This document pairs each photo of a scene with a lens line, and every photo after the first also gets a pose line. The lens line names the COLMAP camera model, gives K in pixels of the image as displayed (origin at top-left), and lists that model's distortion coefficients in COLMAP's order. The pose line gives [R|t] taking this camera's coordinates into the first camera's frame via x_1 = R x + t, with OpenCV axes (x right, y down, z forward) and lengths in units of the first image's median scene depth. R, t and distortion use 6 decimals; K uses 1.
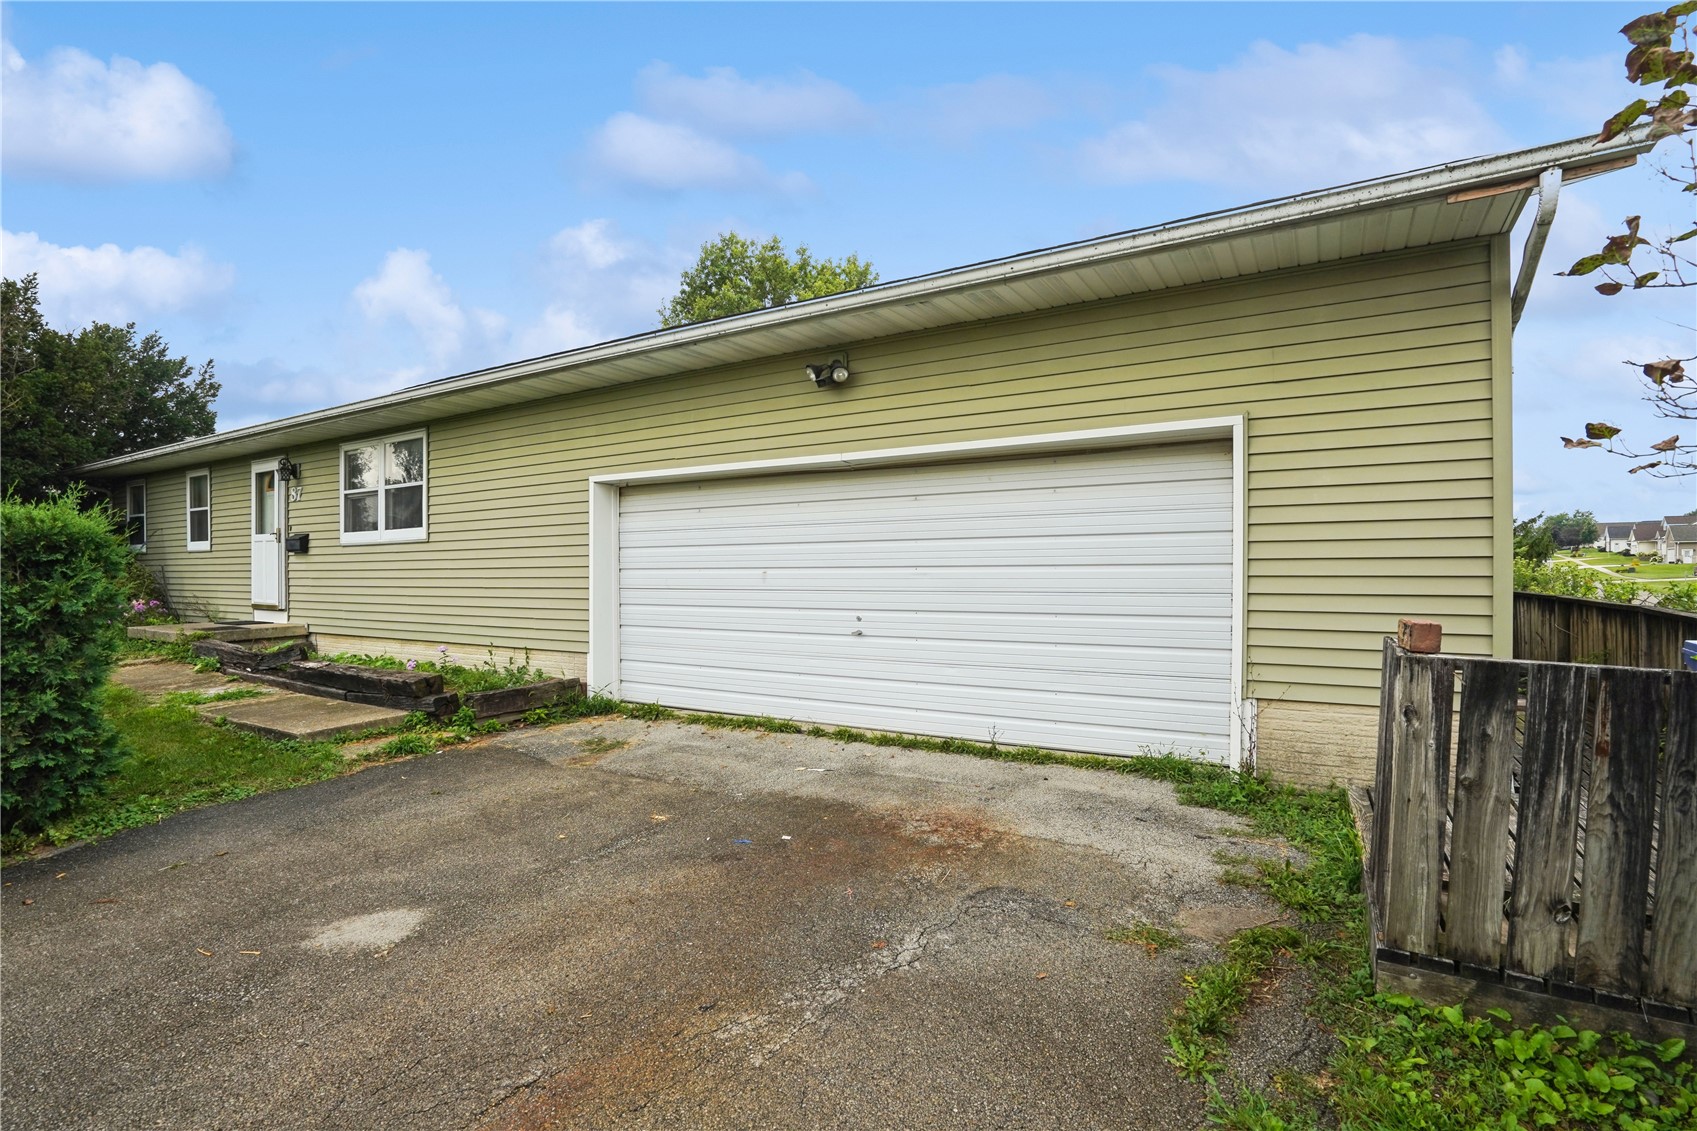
lens RADIAL K [[798.6, 0, 854.3], [0, 798.6, 573.1], [0, 0, 1]] dist [-0.030760, 0.001261]
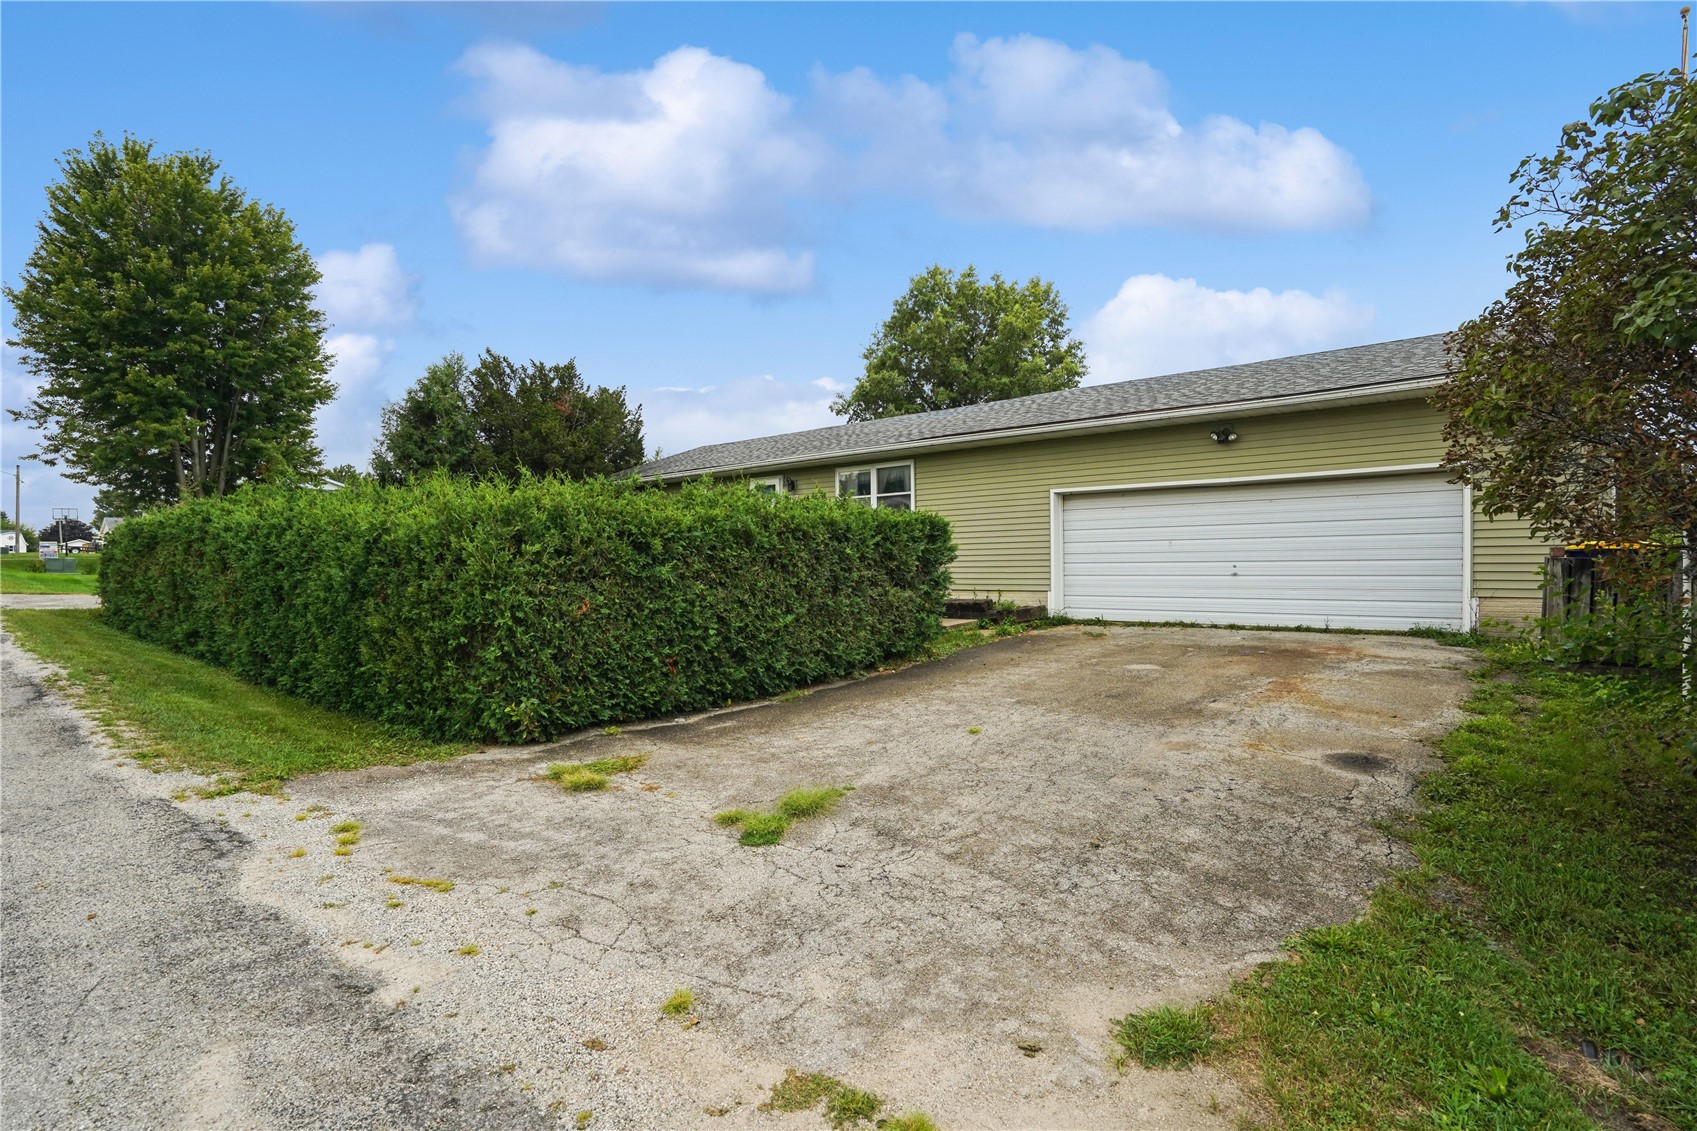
lens RADIAL K [[798.6, 0, 841.8], [0, 798.6, 559.9], [0, 0, 1]] dist [-0.030760, 0.001261]
pose [[0.989457, -0.009587, -0.144507, -0.534621], [0.009797, 0.999952, 0.000741, 0.027284], [0.144493, -0.002149, 0.989503, -0.803801]]
